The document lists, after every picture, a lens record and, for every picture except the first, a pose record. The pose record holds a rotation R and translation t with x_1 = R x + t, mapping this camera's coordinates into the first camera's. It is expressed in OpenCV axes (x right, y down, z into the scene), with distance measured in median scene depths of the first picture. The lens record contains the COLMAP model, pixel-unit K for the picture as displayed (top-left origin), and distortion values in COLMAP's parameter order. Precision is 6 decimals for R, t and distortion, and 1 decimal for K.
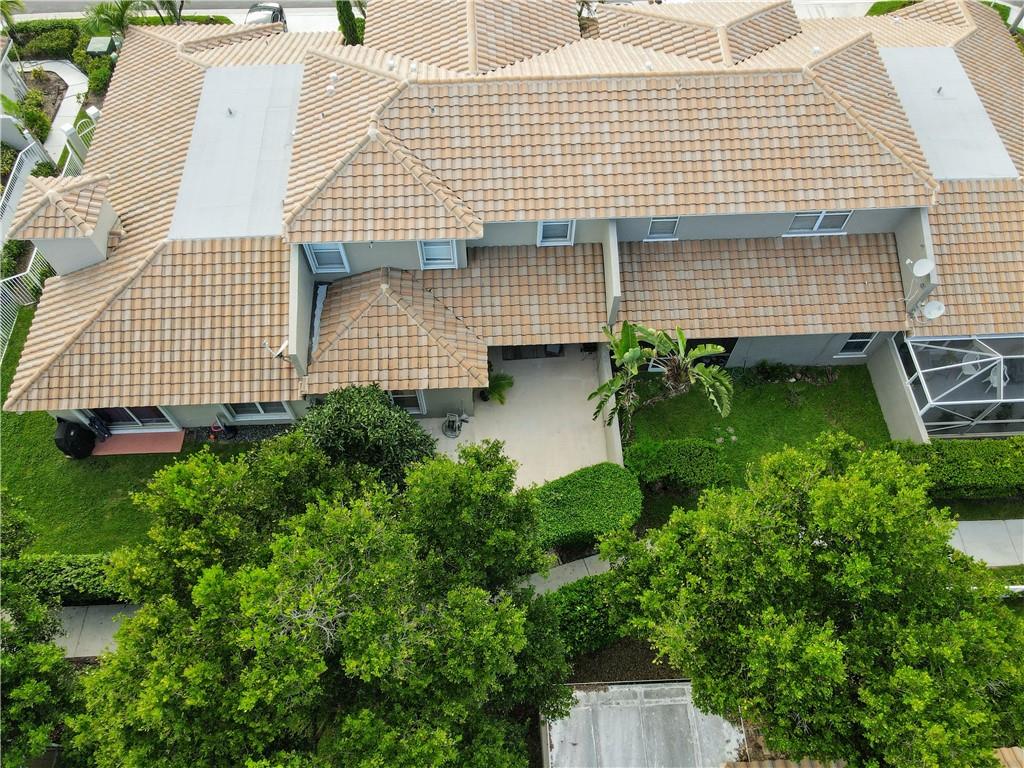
lens RADIAL K [[735.6, 0, 512.1], [0, 735.6, 361.6], [0, 0, 1]] dist [-0.000413, 0.002965]
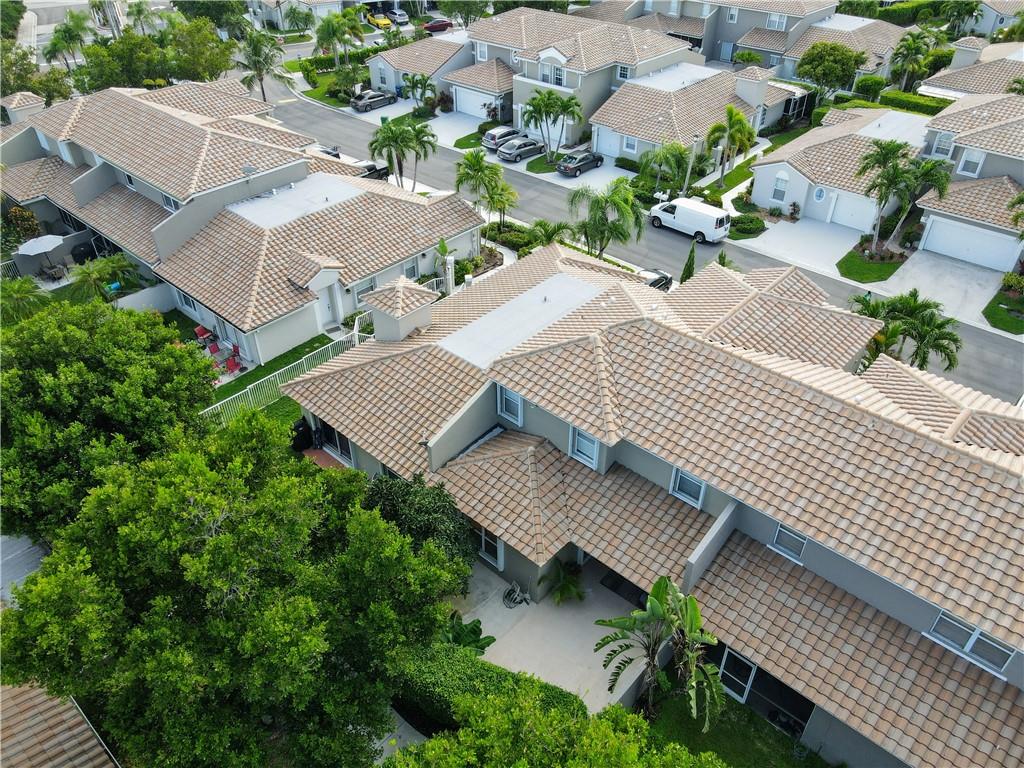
lens RADIAL K [[721.1, 0, 512.0], [0, 721.1, 384.0], [0, 0, 1]] dist [0.000039, 0.001045]
pose [[0.714253, 0.424770, -0.556249, 0.382105], [-0.599972, 0.780843, -0.174119, 0.033135], [0.360382, 0.458099, 0.812570, 0.029317]]
